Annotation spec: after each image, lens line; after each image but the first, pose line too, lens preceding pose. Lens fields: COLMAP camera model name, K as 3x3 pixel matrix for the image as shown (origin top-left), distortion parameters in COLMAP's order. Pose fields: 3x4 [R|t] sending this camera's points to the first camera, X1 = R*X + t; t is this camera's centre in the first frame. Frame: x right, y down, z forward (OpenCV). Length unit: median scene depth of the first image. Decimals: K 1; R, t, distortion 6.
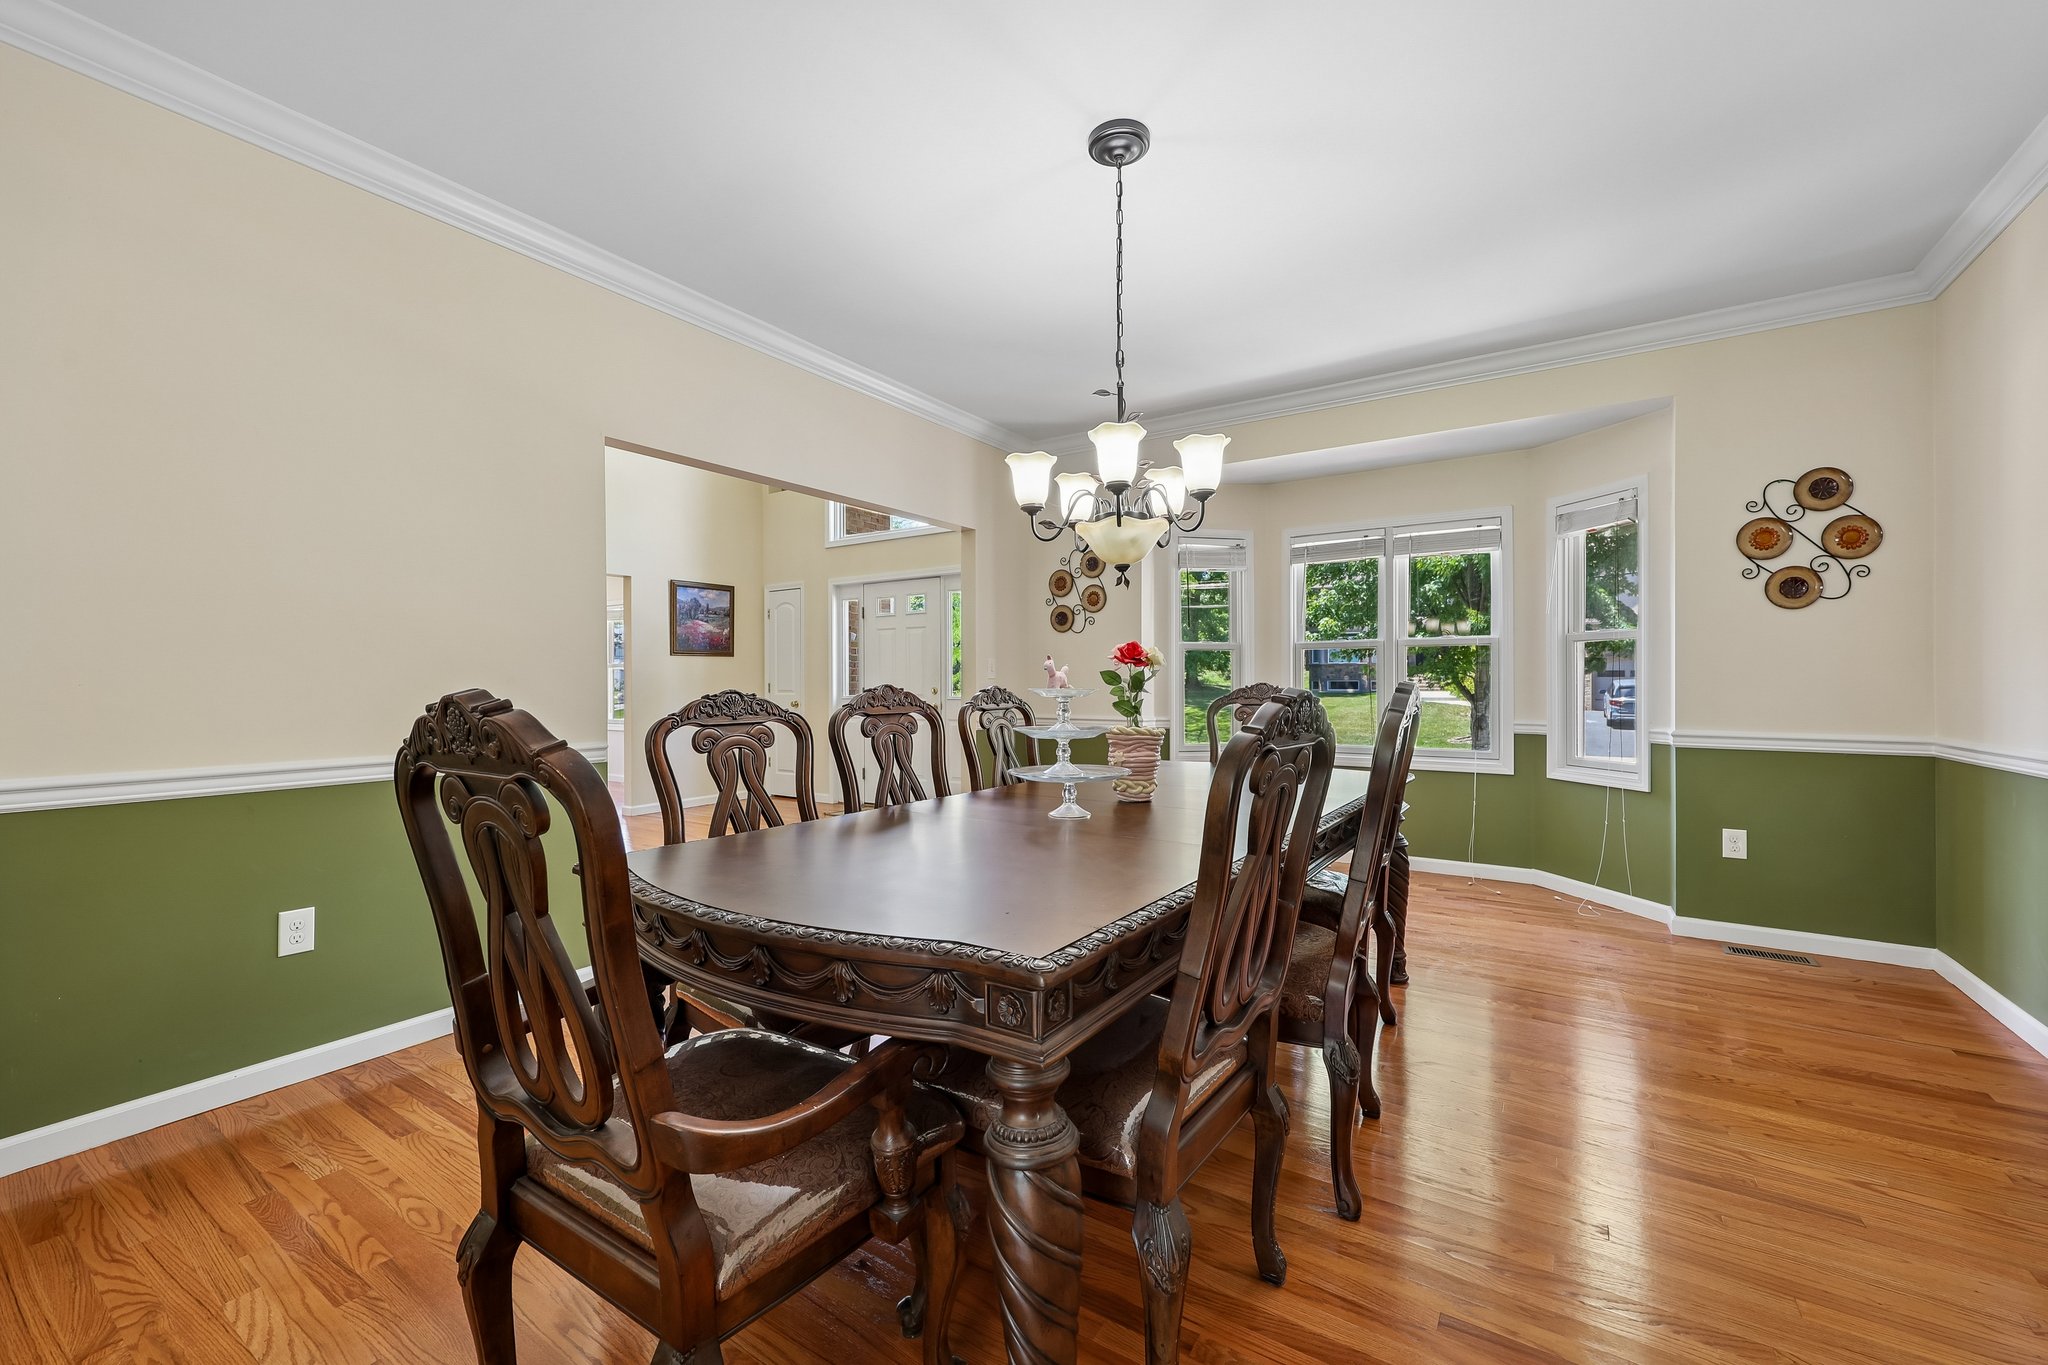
lens RADIAL K [[830.7, 0, 1051.0], [0, 830.7, 681.2], [0, 0, 1]] dist [-0.000423, 0.001031]
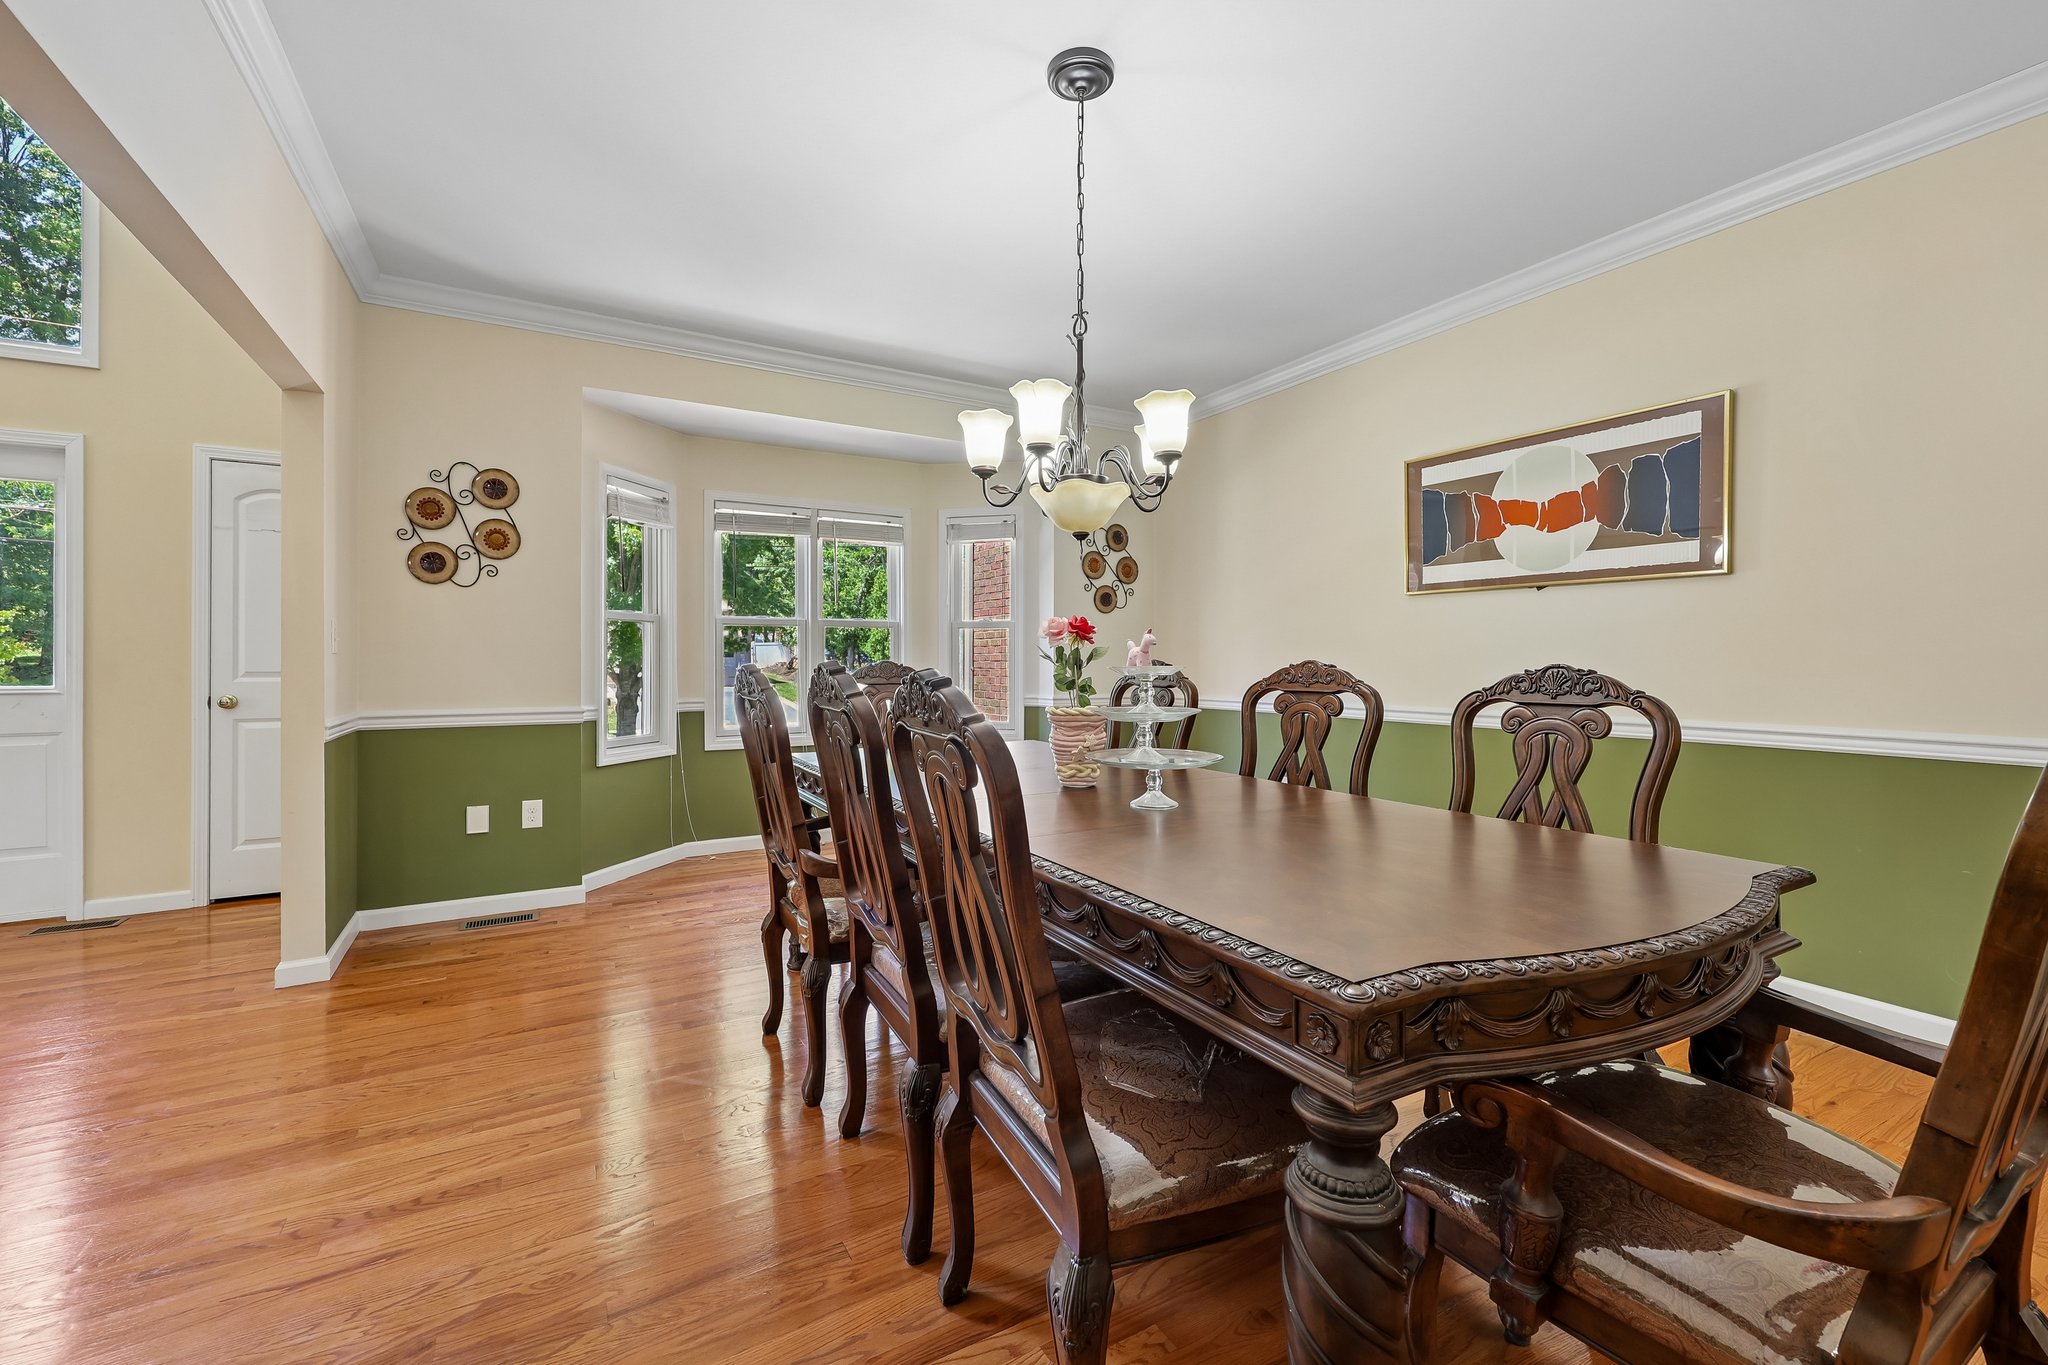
lens RADIAL K [[830.7, 0, 1026.9], [0, 830.7, 672.6], [0, 0, 1]] dist [-0.000423, 0.001031]
pose [[0.468242, -0.009270, 0.883552, -0.409323], [-0.003208, 0.999921, 0.012191, 0.002269], [-0.883595, -0.008542, 0.468175, 0.326251]]
